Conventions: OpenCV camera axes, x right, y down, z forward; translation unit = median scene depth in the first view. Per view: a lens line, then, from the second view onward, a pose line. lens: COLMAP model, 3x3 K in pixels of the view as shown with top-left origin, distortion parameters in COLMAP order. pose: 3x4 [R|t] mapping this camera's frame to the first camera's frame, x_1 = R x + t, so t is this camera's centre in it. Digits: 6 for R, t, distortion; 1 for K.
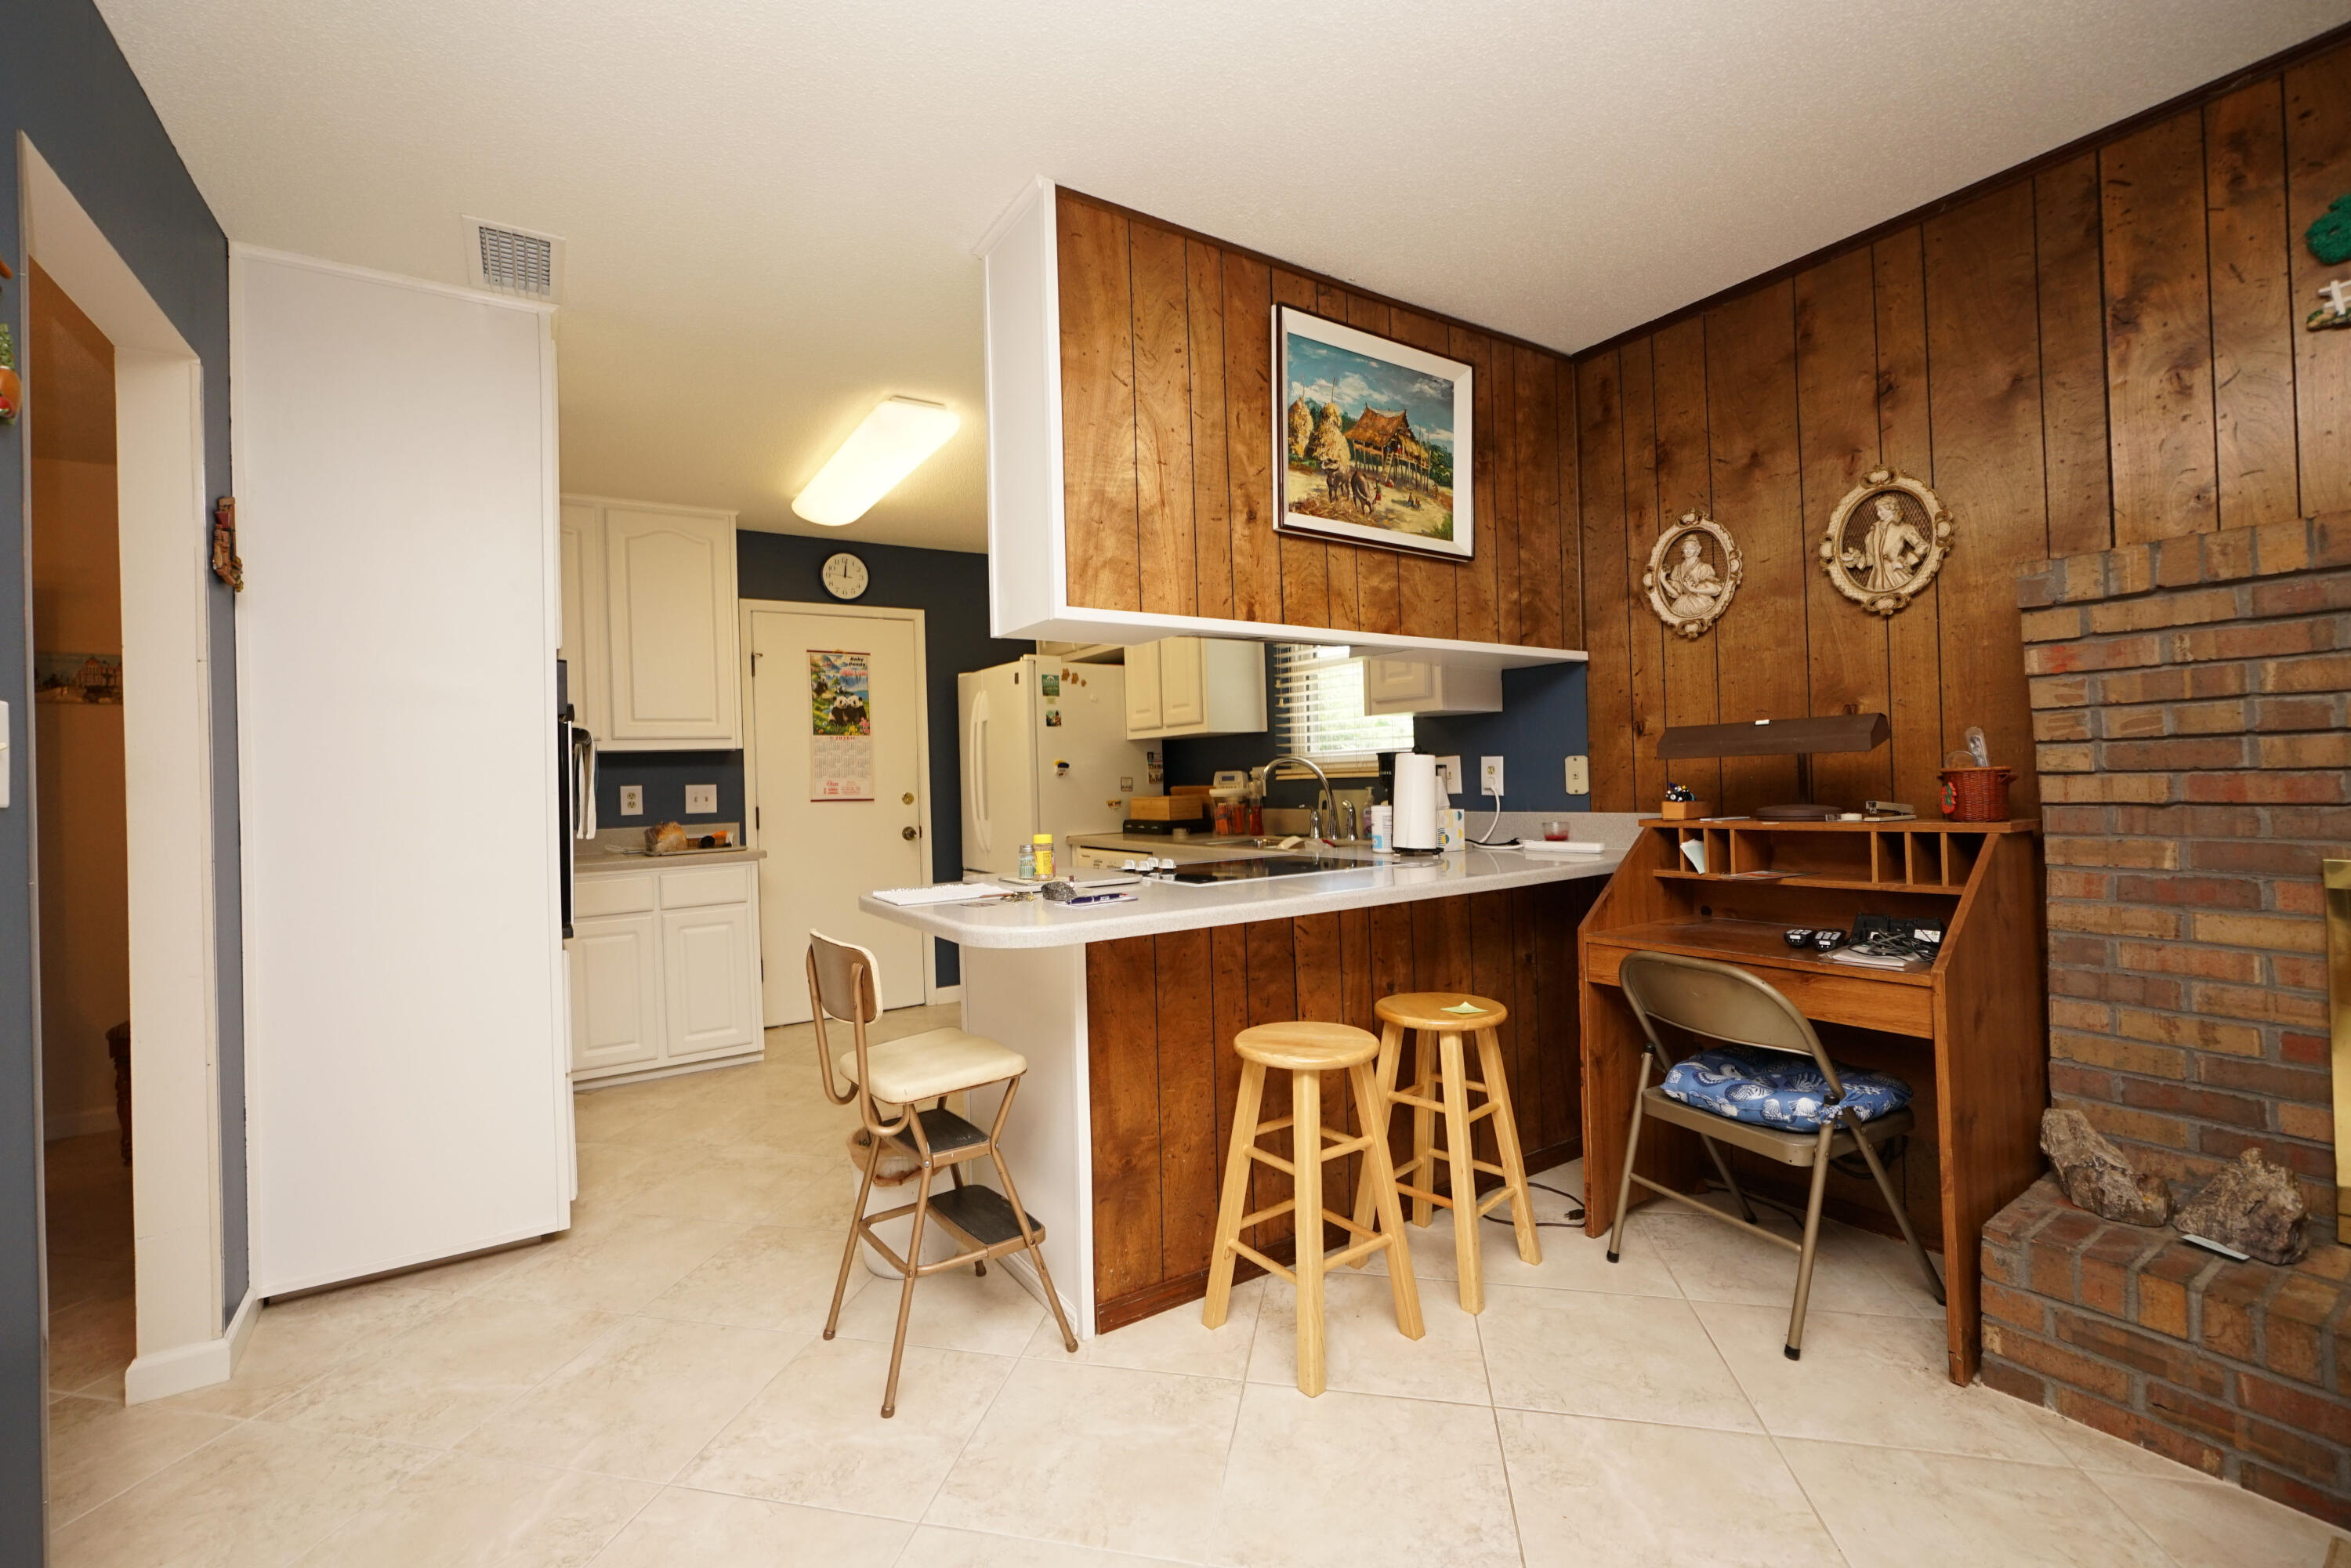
lens RADIAL K [[982.6, 0, 1155.5], [0, 982.6, 773.3], [0, 0, 1]] dist [-0.015251, 0.004501]
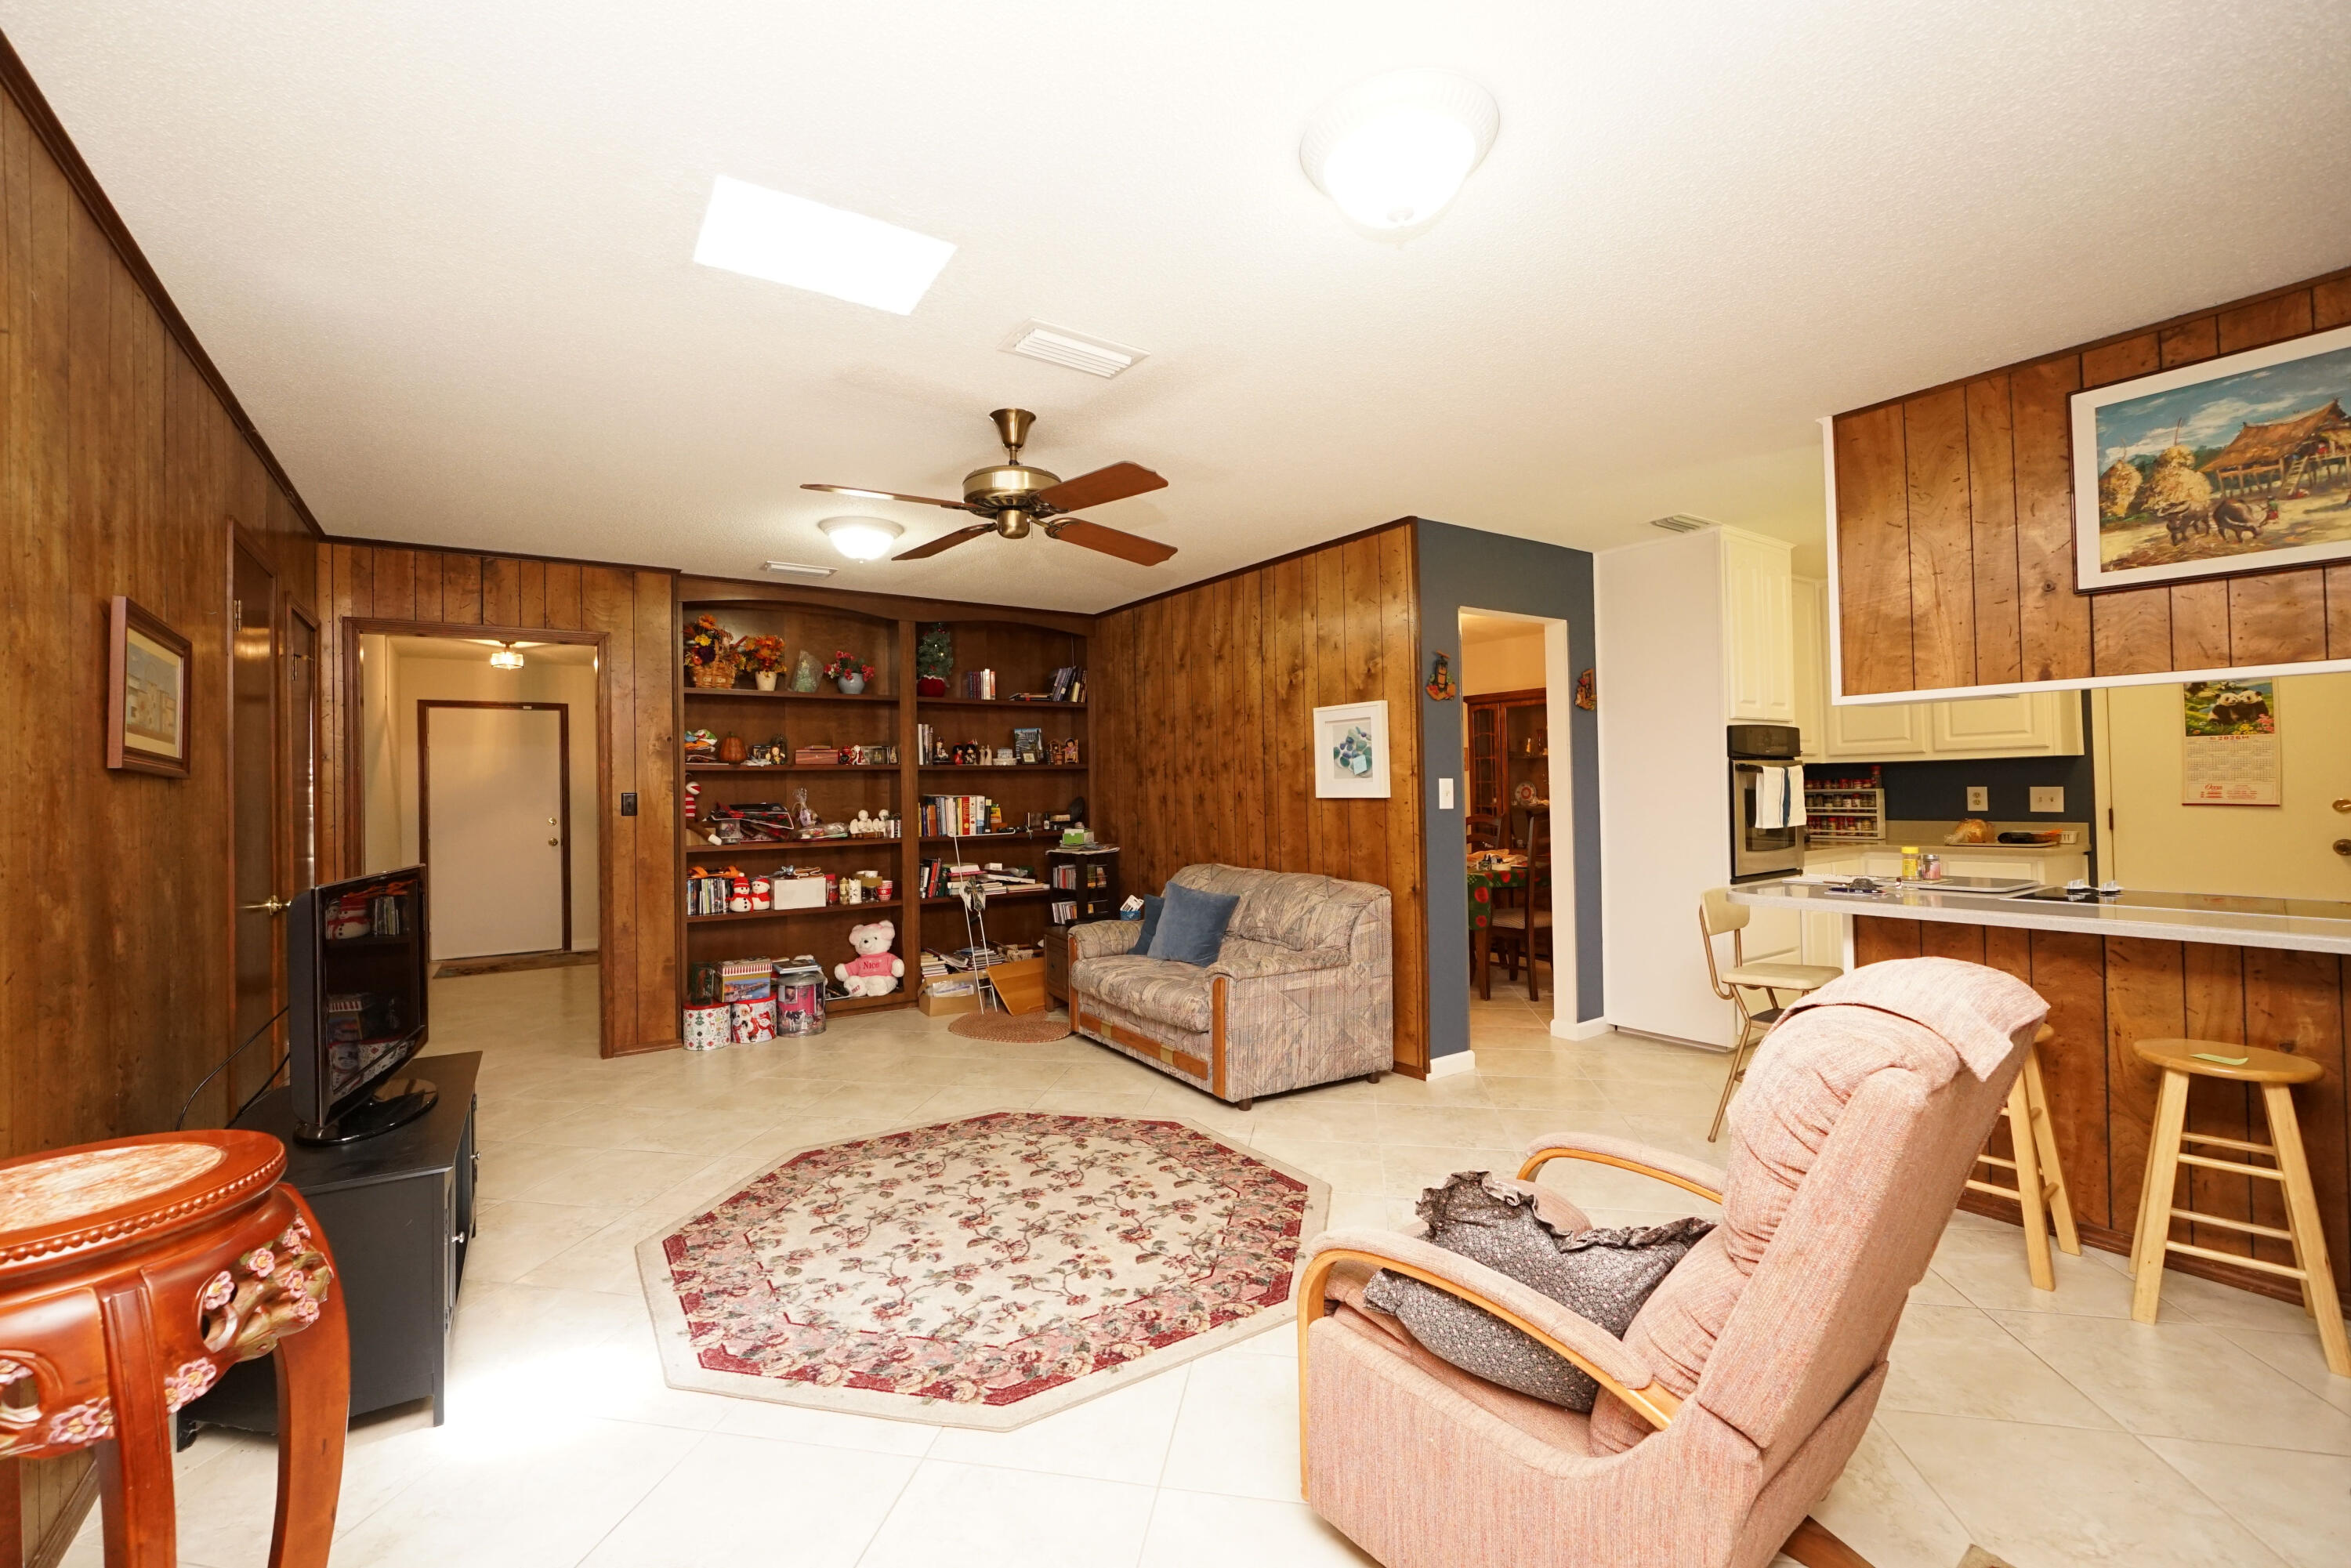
lens RADIAL K [[982.6, 0, 1150.9], [0, 982.6, 778.4], [0, 0, 1]] dist [-0.015251, 0.004501]
pose [[0.024529, 0.014454, -0.999595, 0.857952], [0.027001, 0.999521, 0.015115, -0.058303], [0.999334, -0.027361, 0.024127, -0.067267]]
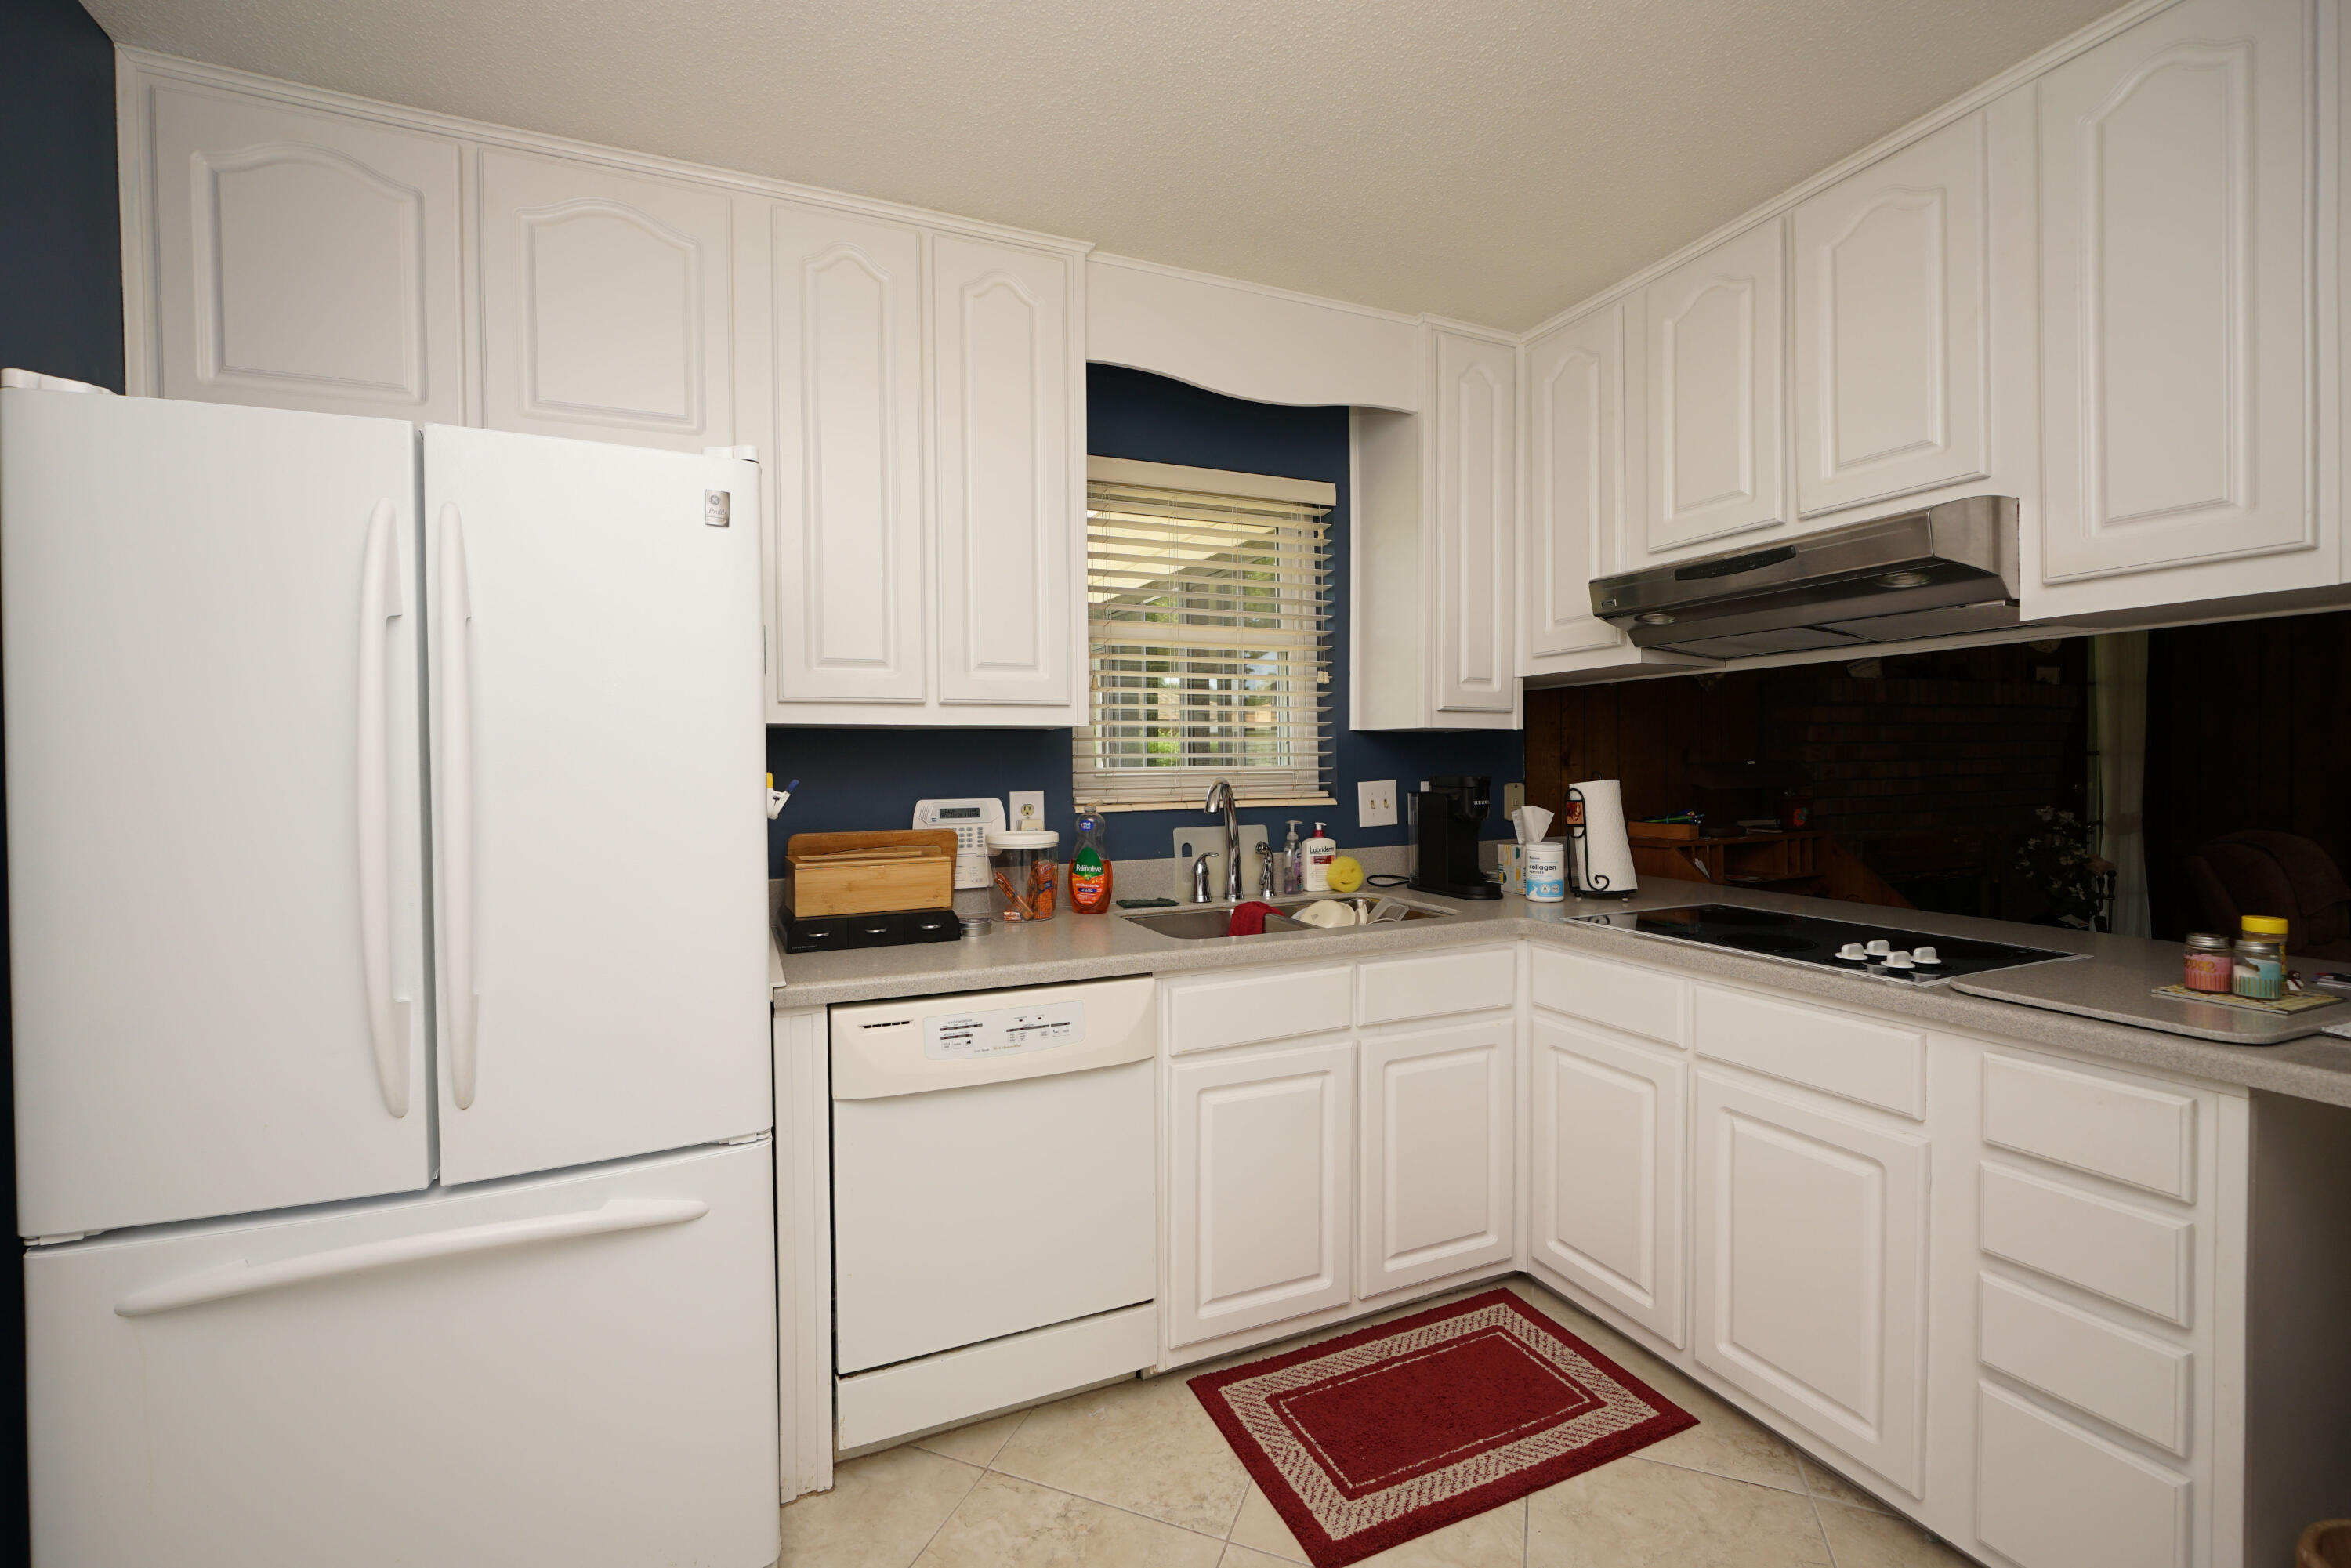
lens RADIAL K [[982.6, 0, 1154.6], [0, 982.6, 775.7], [0, 0, 1]] dist [-0.015251, 0.004501]
pose [[0.166619, 0.011526, 0.985954, -0.578405], [-0.002383, 0.999933, -0.011287, -0.012212], [-0.986019, -0.000469, 0.166635, 1.105827]]
